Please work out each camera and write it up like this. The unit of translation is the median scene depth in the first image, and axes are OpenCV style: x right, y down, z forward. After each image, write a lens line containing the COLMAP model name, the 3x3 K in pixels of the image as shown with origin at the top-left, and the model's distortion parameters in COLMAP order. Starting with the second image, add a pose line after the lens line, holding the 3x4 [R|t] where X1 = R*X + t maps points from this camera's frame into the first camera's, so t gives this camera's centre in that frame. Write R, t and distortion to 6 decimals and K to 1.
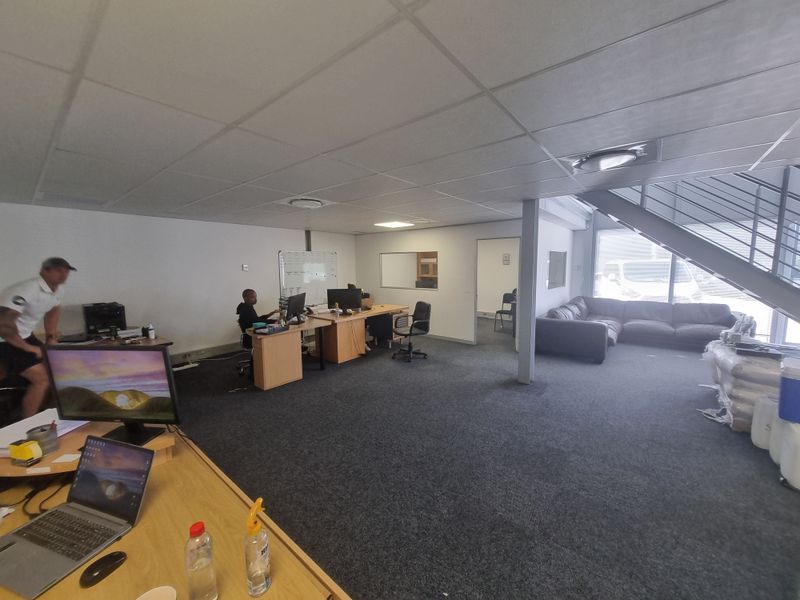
lens RADIAL K [[315.9, 0, 397.4], [0, 315.9, 296.4], [0, 0, 1]] dist [0.003354, -0.000284]
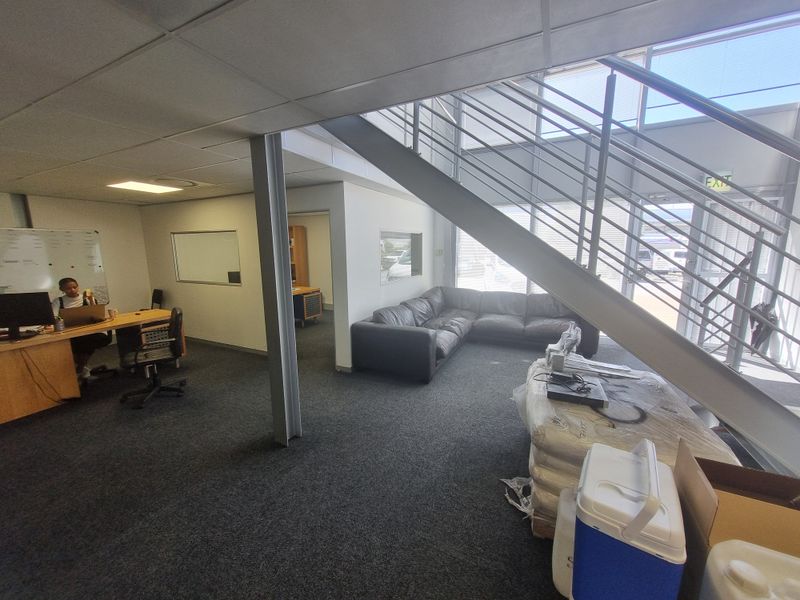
lens RADIAL K [[315.9, 0, 396.8], [0, 315.9, 298.7], [0, 0, 1]] dist [0.003354, -0.000284]
pose [[0.973288, -0.035936, 0.226758, 0.658376], [0.021641, 0.997637, 0.065215, -0.062809], [-0.228566, -0.058566, 0.971765, 0.482589]]
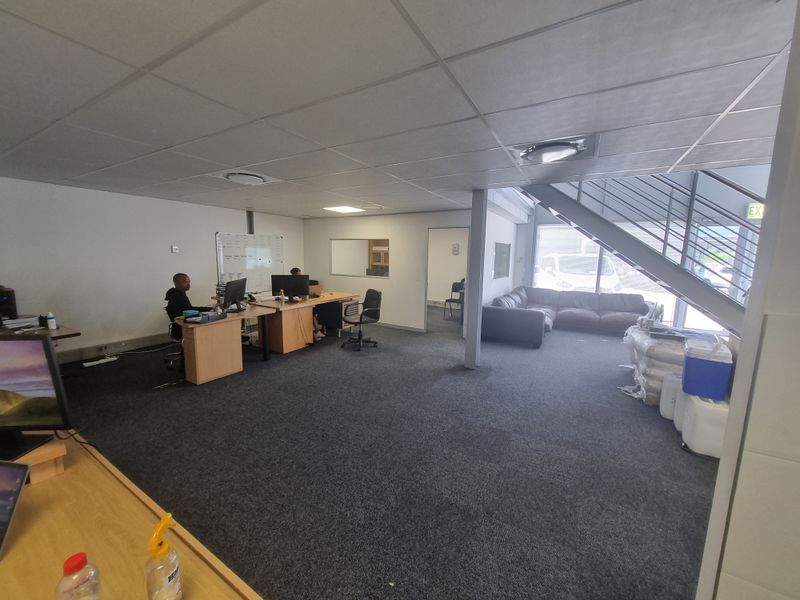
lens RADIAL K [[315.9, 0, 398.1], [0, 315.9, 296.4], [0, 0, 1]] dist [0.003354, -0.000284]
pose [[0.987956, 0.006508, 0.154600, 0.007479], [-0.011660, 0.999406, 0.032443, 0.010226], [-0.154297, -0.033855, 0.987444, 0.030558]]
